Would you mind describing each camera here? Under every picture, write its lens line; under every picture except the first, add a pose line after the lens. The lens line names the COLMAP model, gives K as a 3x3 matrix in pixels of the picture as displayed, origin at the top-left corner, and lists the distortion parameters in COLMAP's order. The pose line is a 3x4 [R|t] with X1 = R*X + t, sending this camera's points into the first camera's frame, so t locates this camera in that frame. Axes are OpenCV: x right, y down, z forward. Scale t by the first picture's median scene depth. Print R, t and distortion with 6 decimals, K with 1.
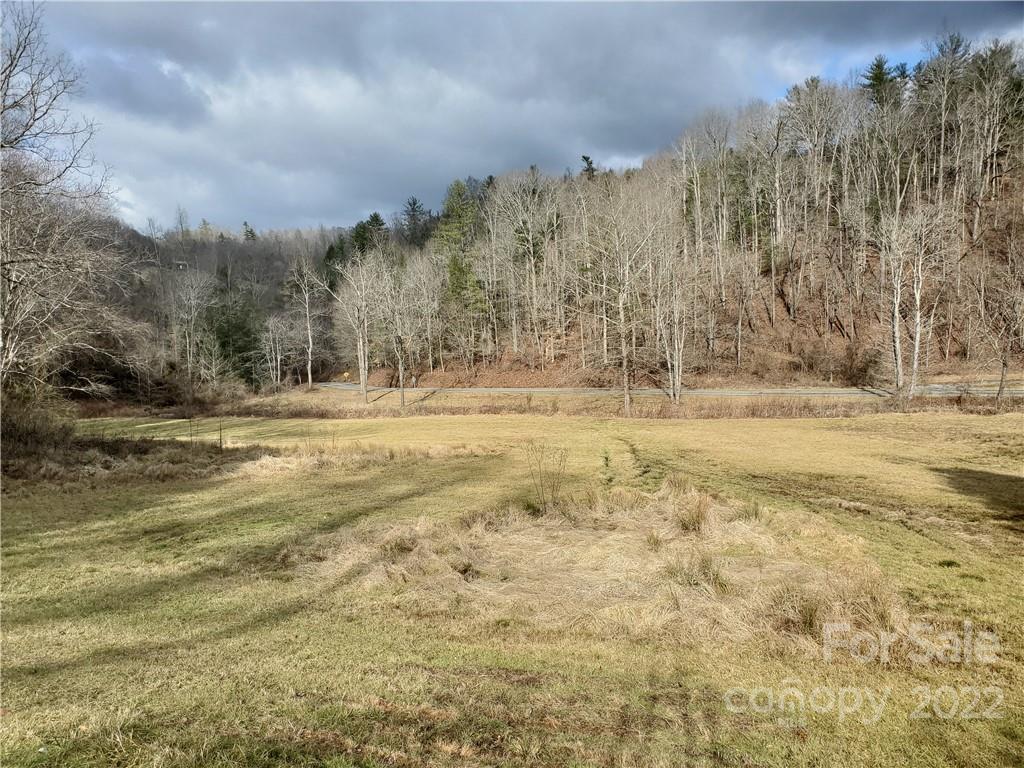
lens RADIAL K [[797.8, 0, 510.5], [0, 797.8, 406.5], [0, 0, 1]] dist [0.099183, -0.150586]
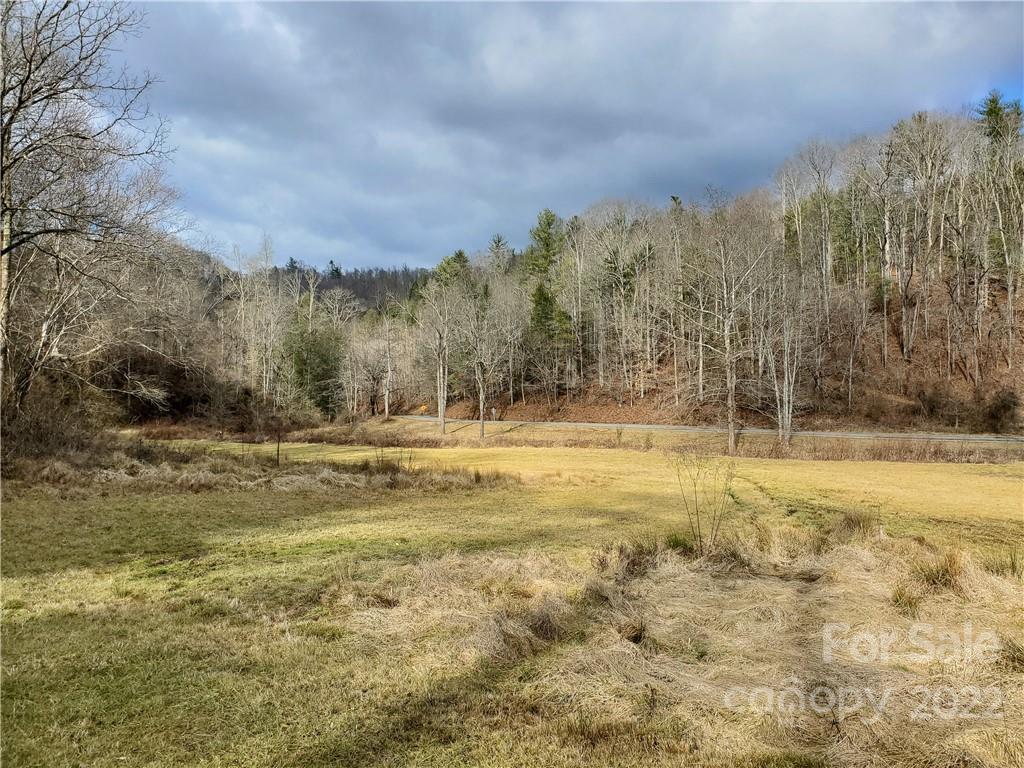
lens RADIAL K [[757.0, 0, 530.5], [0, 757.0, 408.6], [0, 0, 1]] dist [0.122629, -0.188979]
pose [[0.997773, 0.032195, -0.058421, -0.032628], [-0.035924, 0.997306, -0.063960, 0.024639], [0.056204, 0.065916, 0.996241, 0.136717]]
